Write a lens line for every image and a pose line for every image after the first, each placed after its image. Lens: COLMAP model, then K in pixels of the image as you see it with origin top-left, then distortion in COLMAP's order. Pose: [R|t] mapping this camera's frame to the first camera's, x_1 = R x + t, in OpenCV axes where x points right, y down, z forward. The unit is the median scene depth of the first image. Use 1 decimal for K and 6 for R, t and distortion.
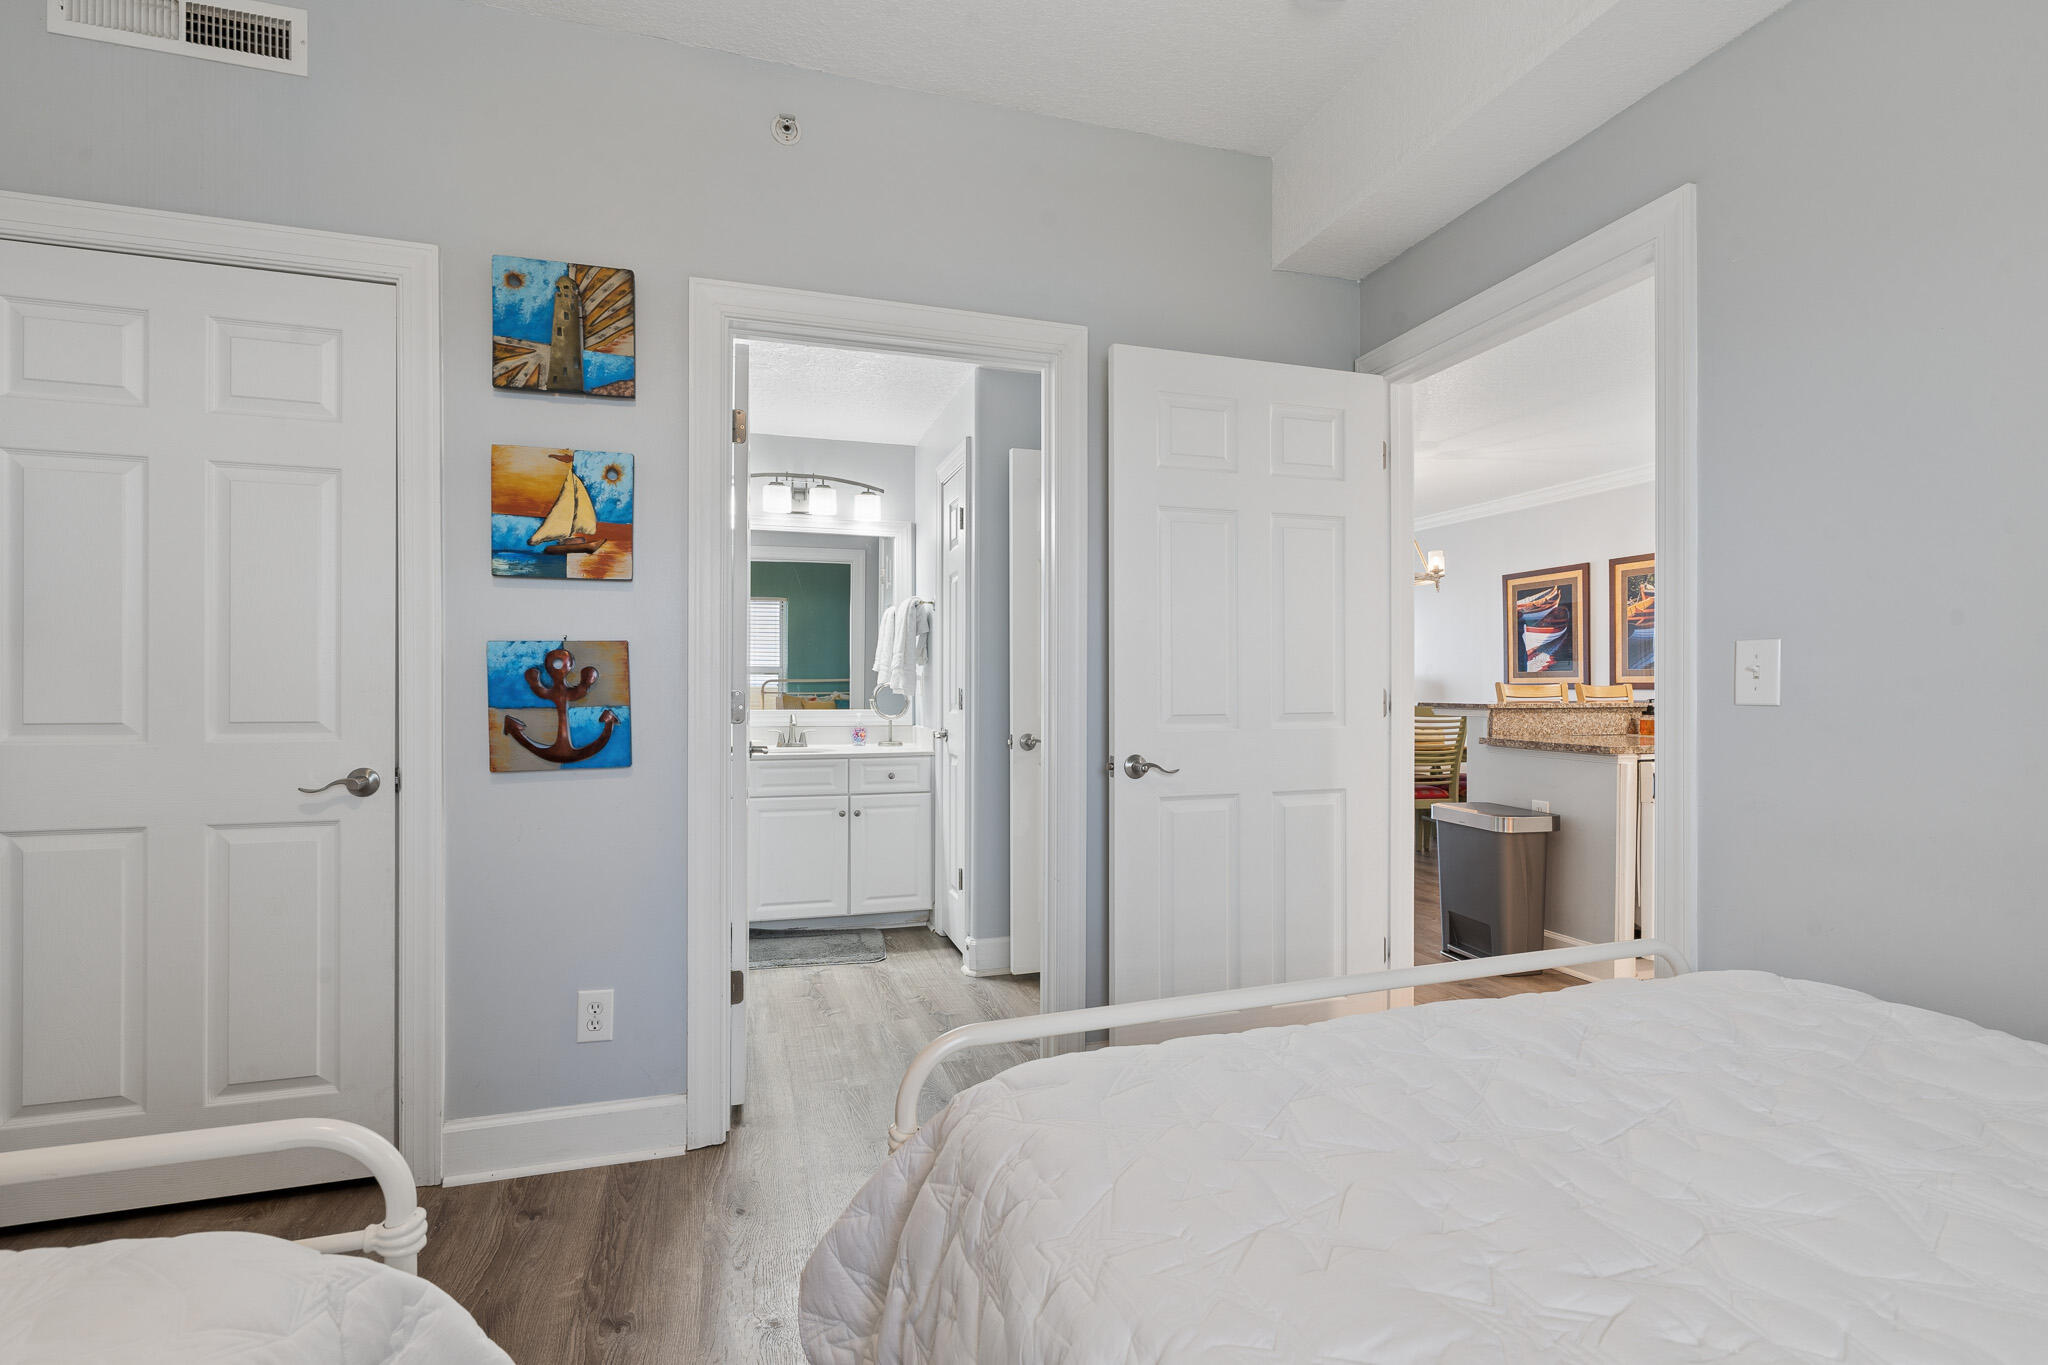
lens RADIAL K [[925.5, 0, 1024.0], [0, 925.5, 682.6], [0, 0, 1]] dist [-0.005460, 0.001922]
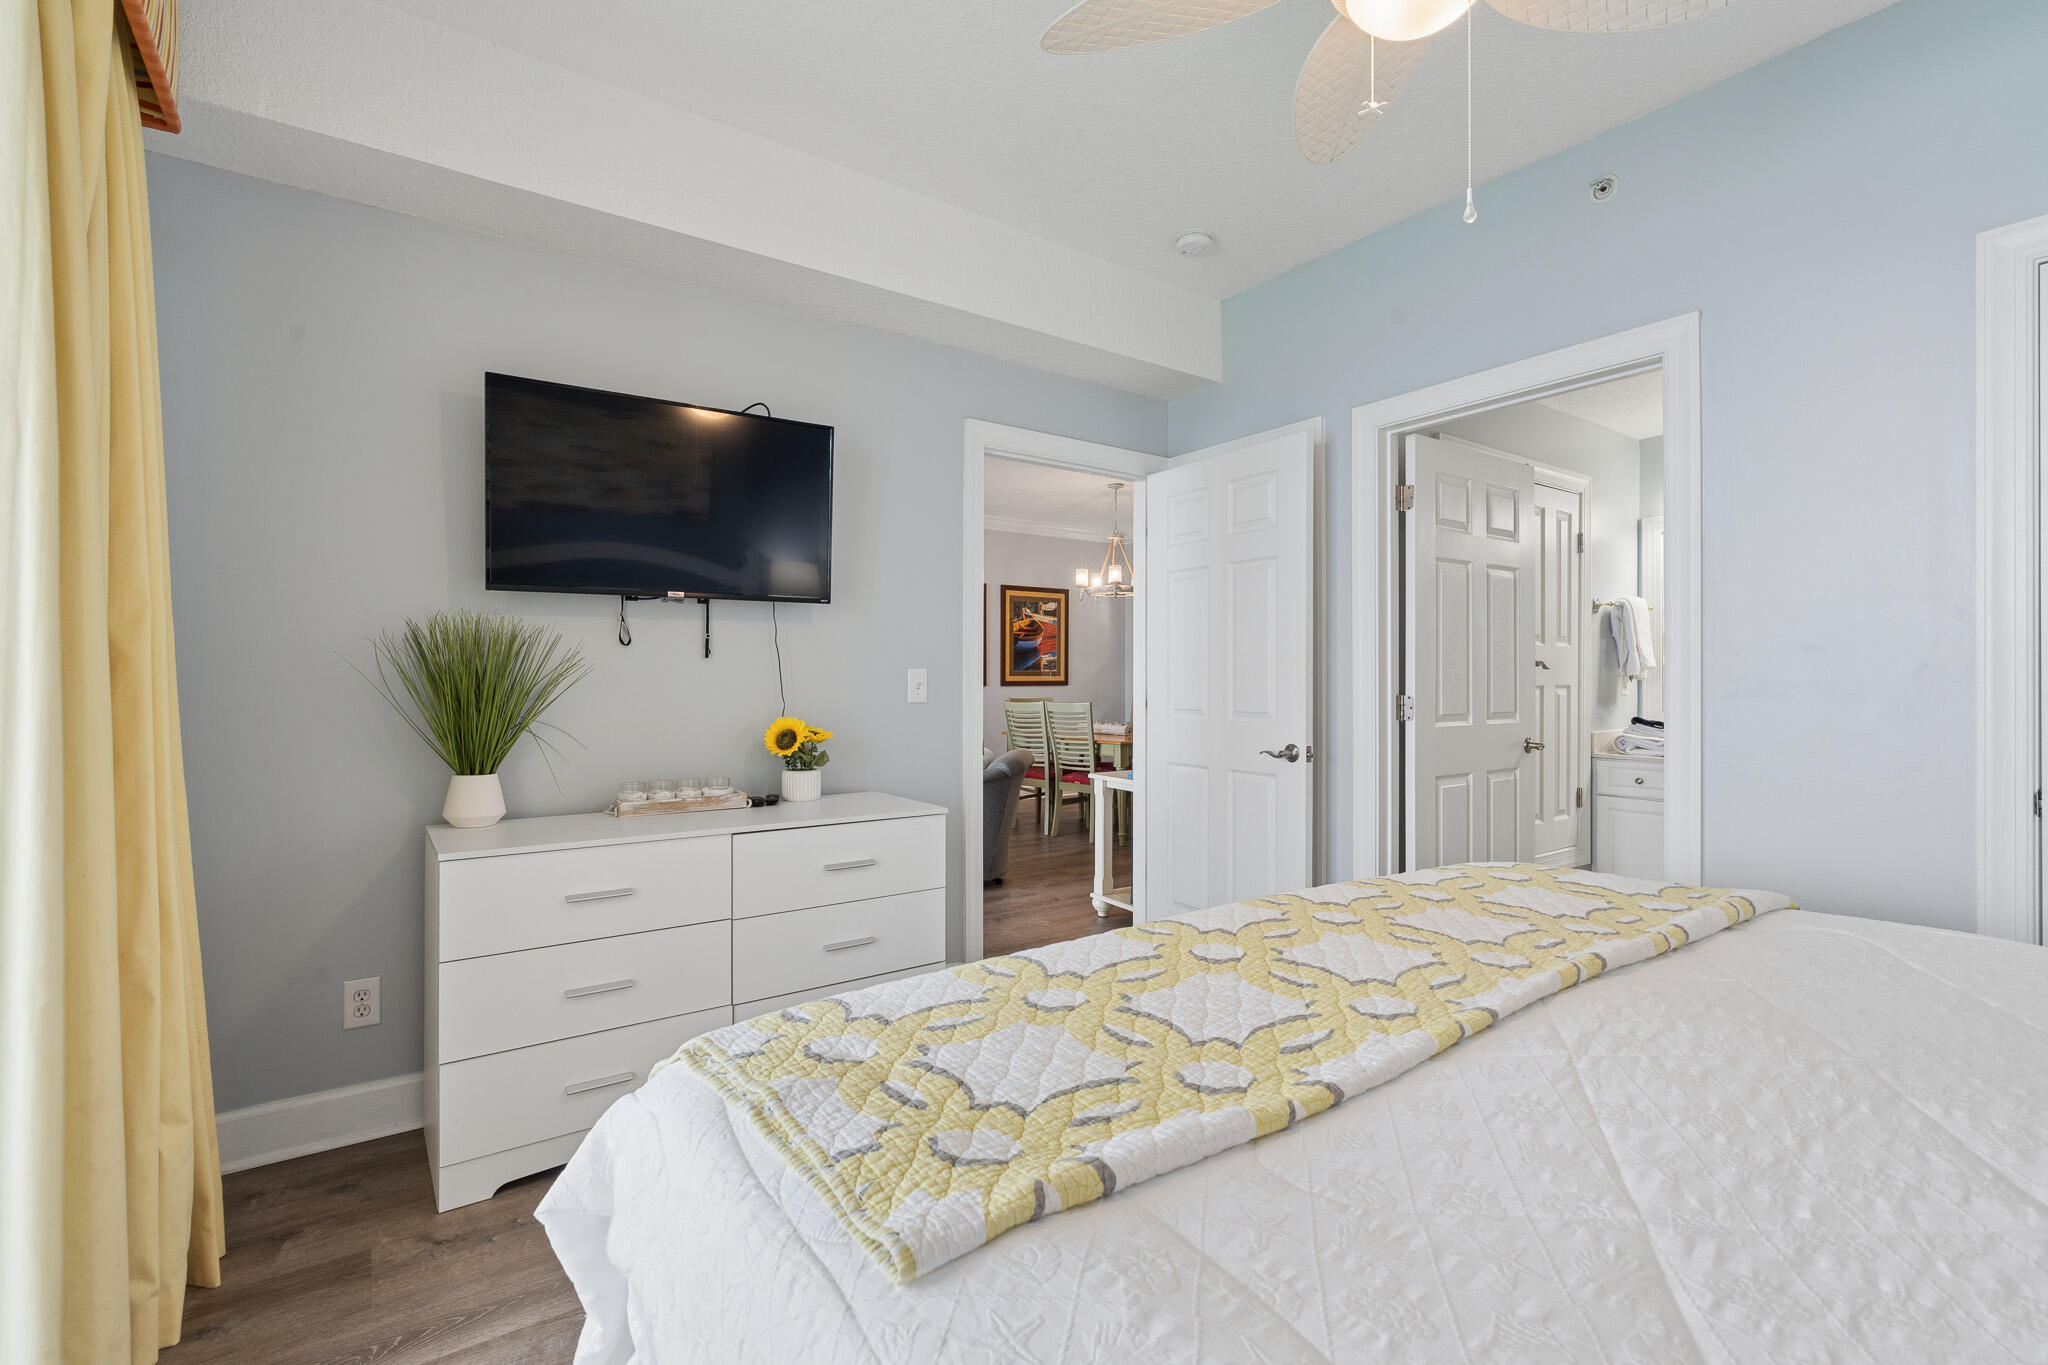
lens RADIAL K [[925.5, 0, 1022.7], [0, 925.5, 683.1], [0, 0, 1]] dist [-0.005460, 0.001922]
pose [[-0.301092, -0.004972, 0.953582, -0.565964], [0.000295, 0.999986, 0.005307, -0.003304], [-0.953595, 0.001880, -0.301086, 1.281481]]
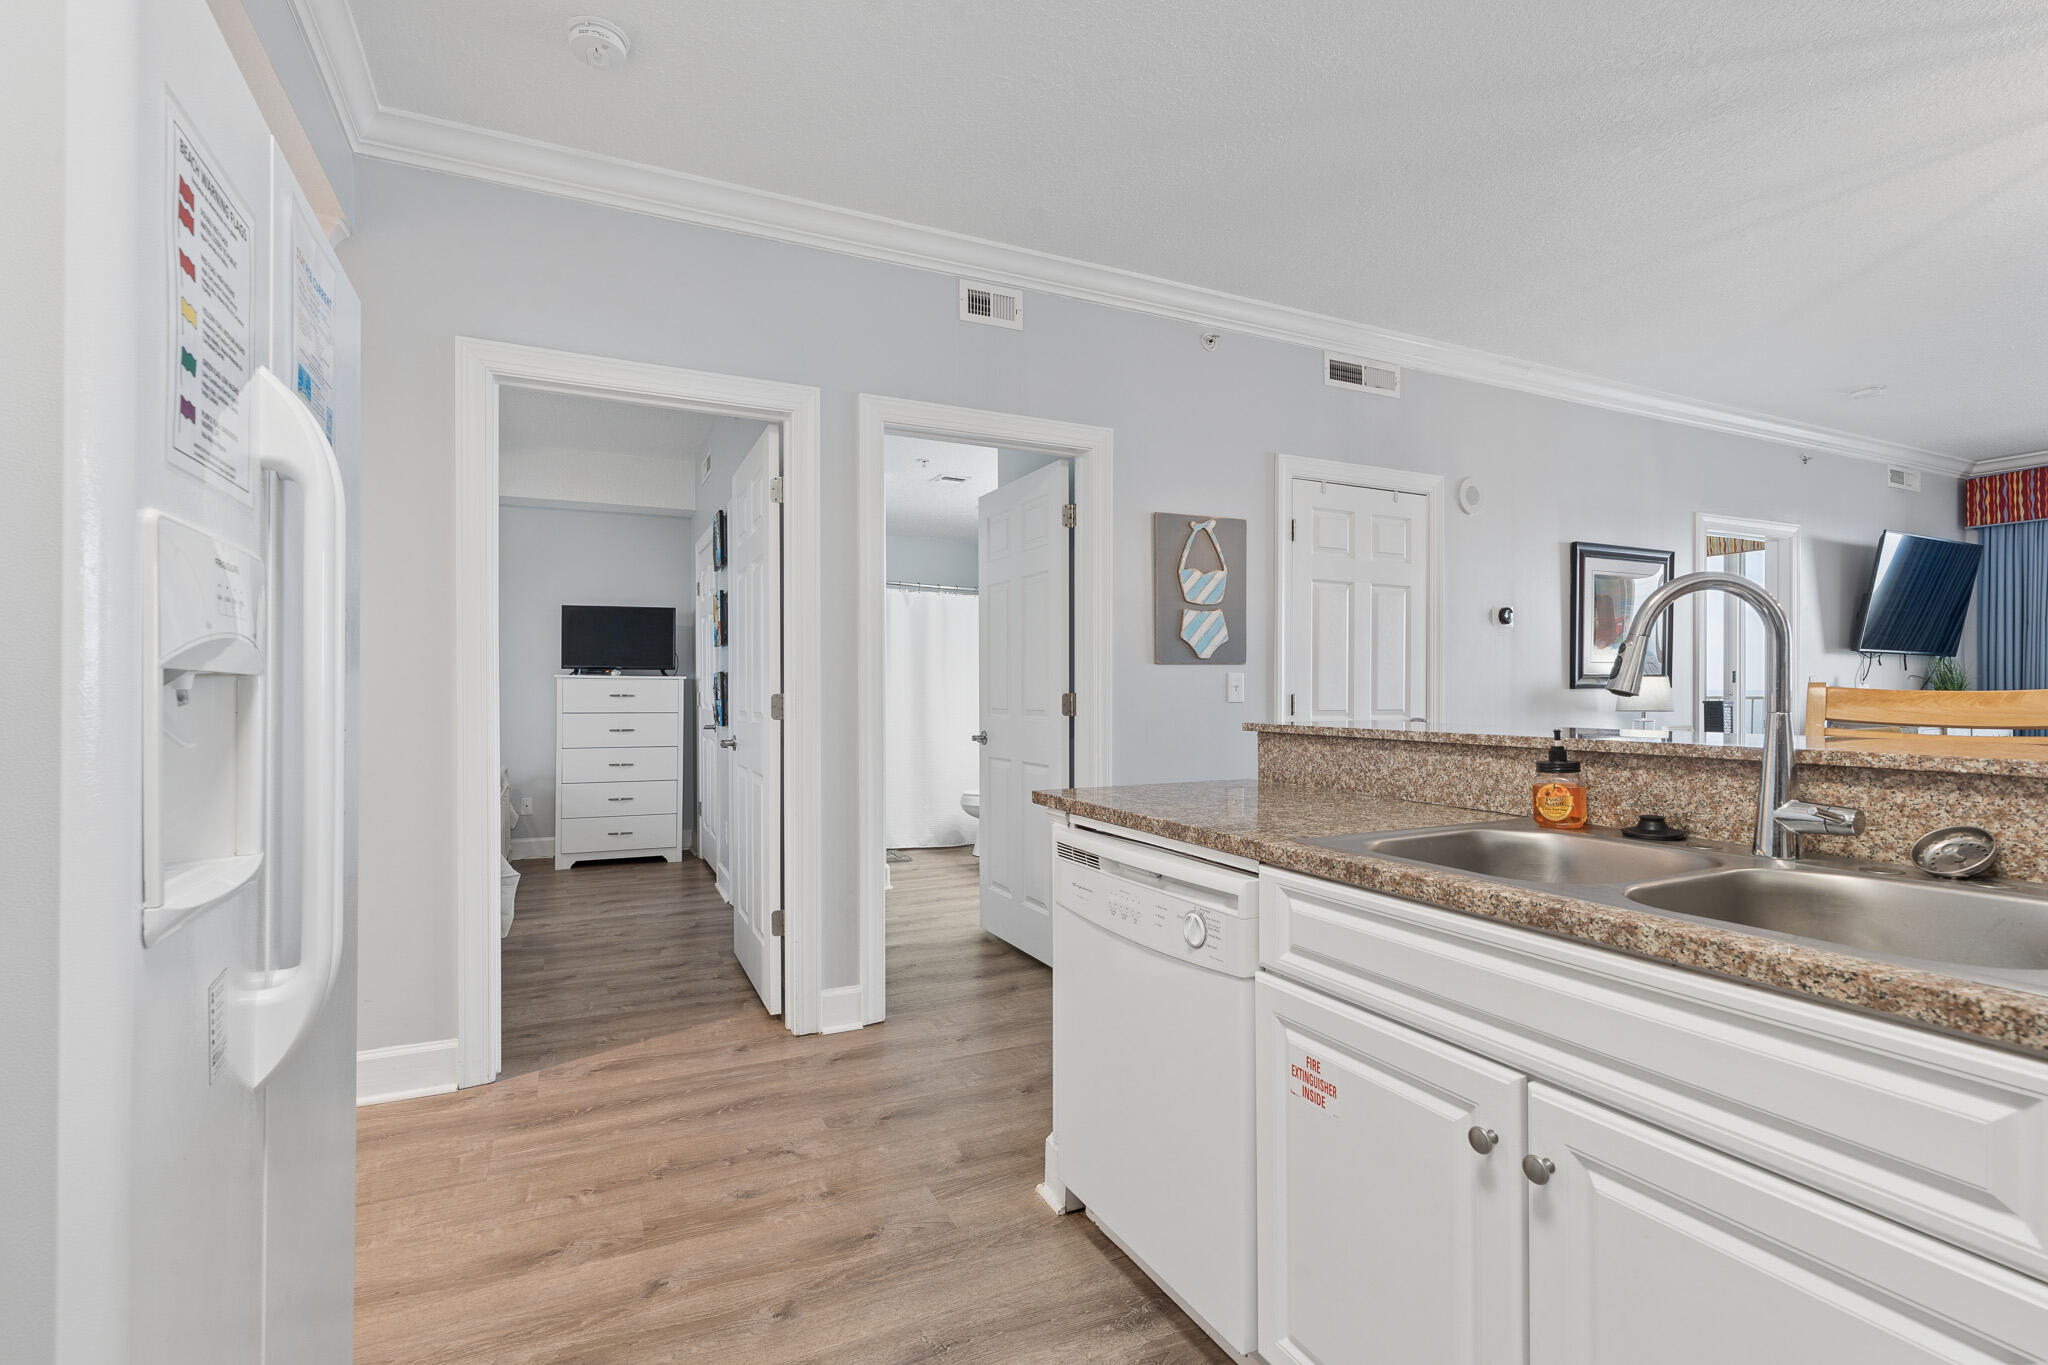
lens RADIAL K [[925.5, 0, 1013.3], [0, 925.5, 692.1], [0, 0, 1]] dist [-0.005460, 0.001922]
pose [[0.134651, 0.002302, -0.990890, 0.585623], [0.002793, 0.999992, 0.002703, 0.000888], [0.990889, -0.003131, 0.134644, 0.425439]]
